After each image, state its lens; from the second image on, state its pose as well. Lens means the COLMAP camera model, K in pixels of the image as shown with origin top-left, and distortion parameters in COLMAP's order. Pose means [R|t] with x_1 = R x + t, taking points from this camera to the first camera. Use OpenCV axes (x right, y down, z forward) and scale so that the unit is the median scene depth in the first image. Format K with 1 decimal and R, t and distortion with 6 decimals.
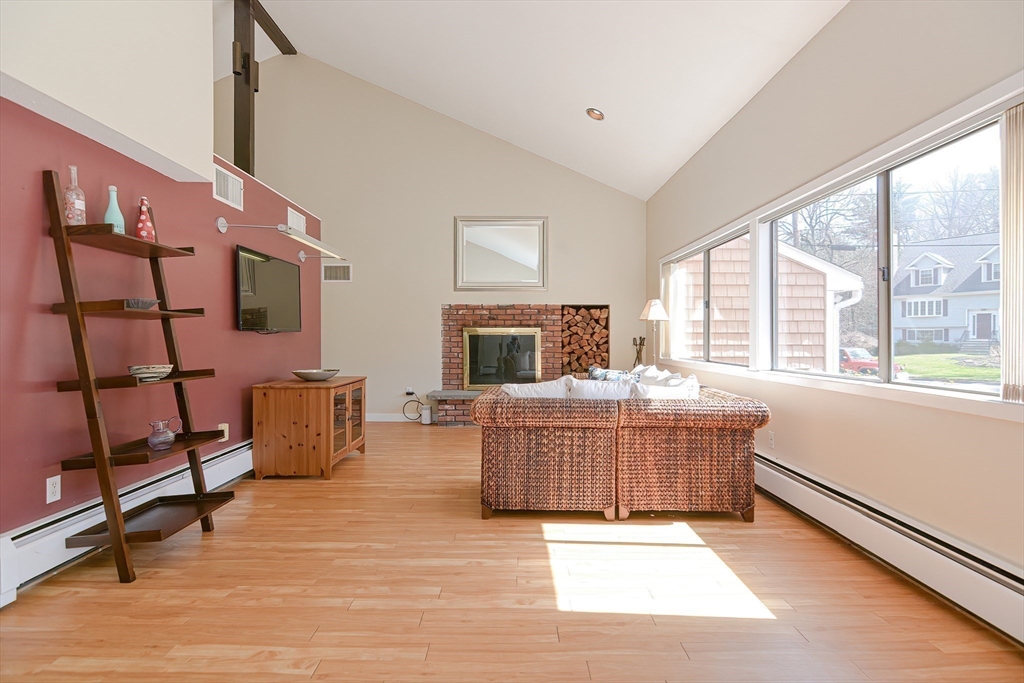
lens RADIAL K [[491.2, 0, 513.7], [0, 491.2, 342.8], [0, 0, 1]] dist [0.003307, -0.008180]
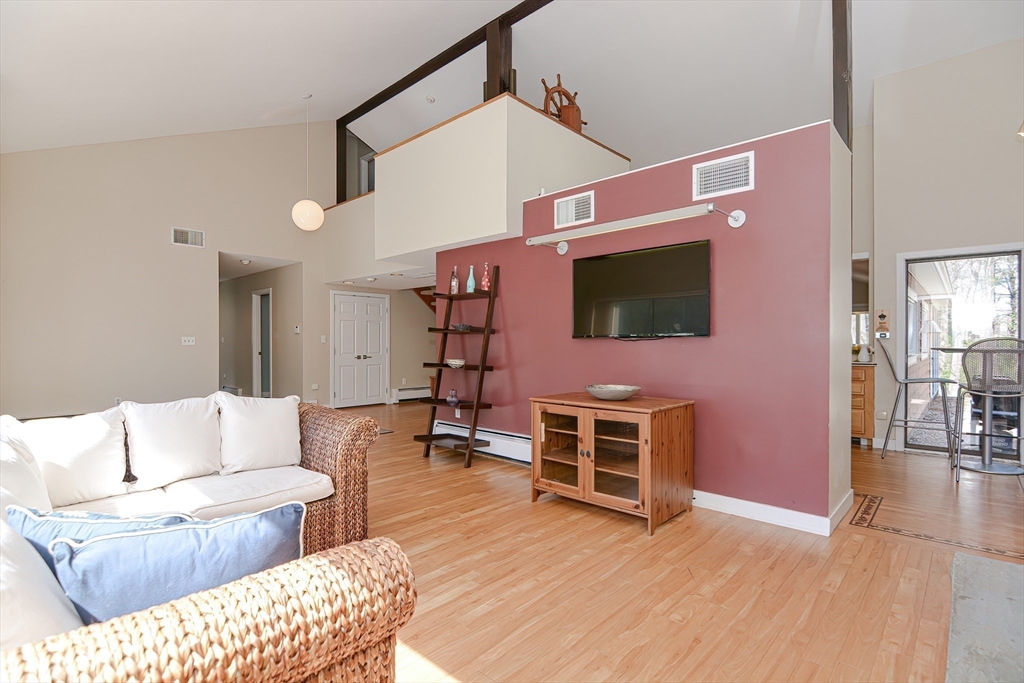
lens RADIAL K [[491.2, 0, 513.7], [0, 491.2, 342.8], [0, 0, 1]] dist [0.003307, -0.008180]
pose [[-0.677229, 0.003957, -0.735761, 0.467745], [-0.000563, 0.999982, 0.005896, -0.028653], [0.735772, 0.004407, -0.677215, 2.338970]]
